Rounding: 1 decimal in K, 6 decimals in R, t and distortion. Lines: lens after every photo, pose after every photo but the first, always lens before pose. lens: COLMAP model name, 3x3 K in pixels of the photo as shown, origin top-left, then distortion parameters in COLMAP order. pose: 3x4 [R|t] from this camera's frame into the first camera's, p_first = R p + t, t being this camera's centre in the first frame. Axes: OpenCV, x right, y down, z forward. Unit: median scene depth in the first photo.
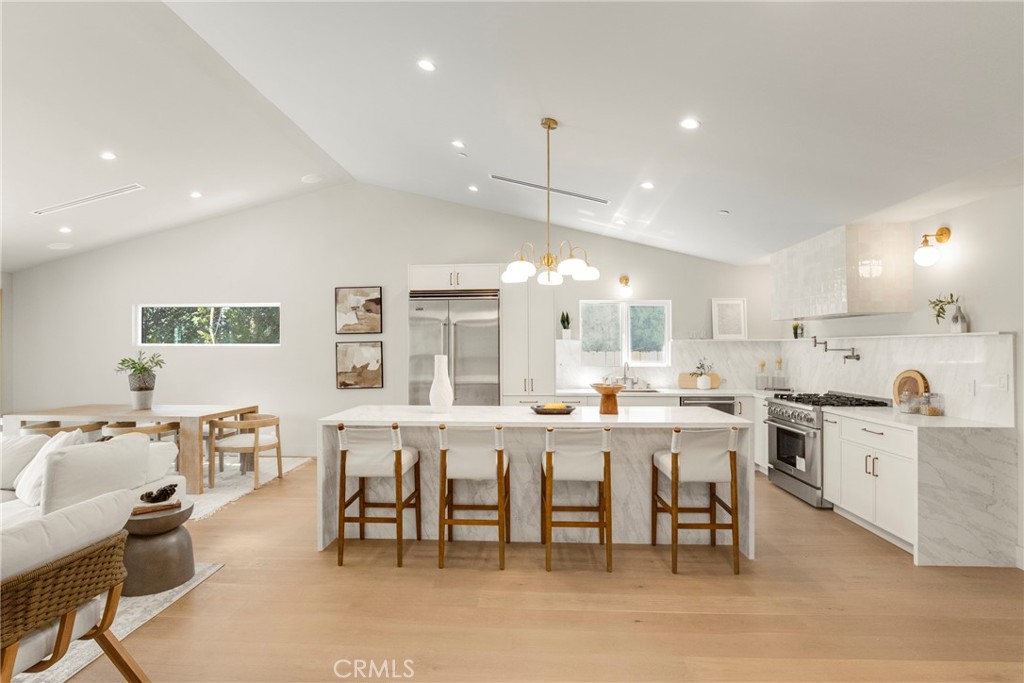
lens RADIAL K [[487.6, 0, 507.0], [0, 487.6, 343.3], [0, 0, 1]] dist [-0.024930, 0.000549]
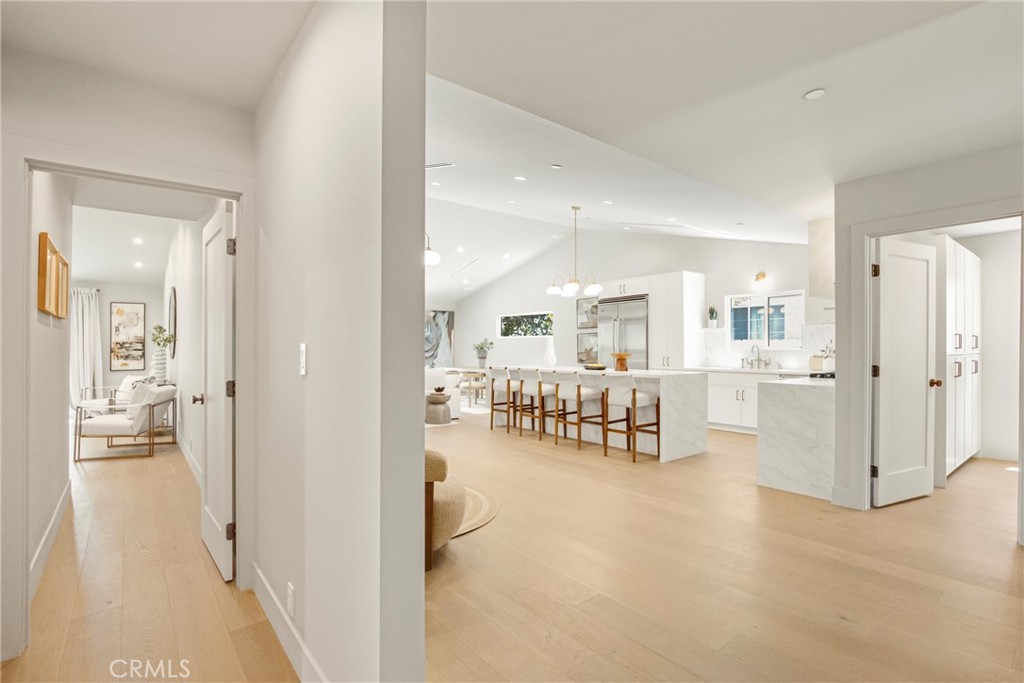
lens RADIAL K [[487.6, 0, 507.0], [0, 487.6, 343.3], [0, 0, 1]] dist [-0.024930, 0.000549]
pose [[0.653823, -0.005686, -0.756626, 0.745113], [0.005662, 0.999981, -0.002622, 0.033369], [0.756626, -0.002570, 0.653843, -0.226659]]
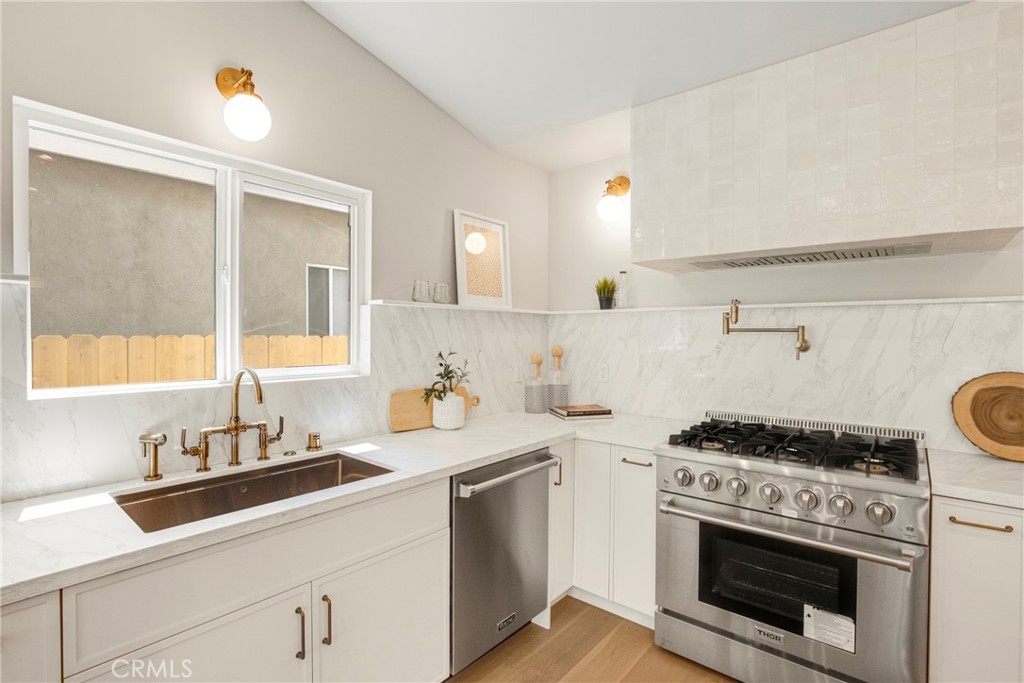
lens RADIAL K [[481.3, 0, 512.0], [0, 481.3, 341.5], [0, 0, 1]] dist [-0.018966, 0.000069]
pose [[0.606078, -0.006971, 0.795375, 0.120346], [-0.011957, 0.999769, 0.017874, 0.015357], [-0.795316, -0.020344, 0.605854, 0.717743]]
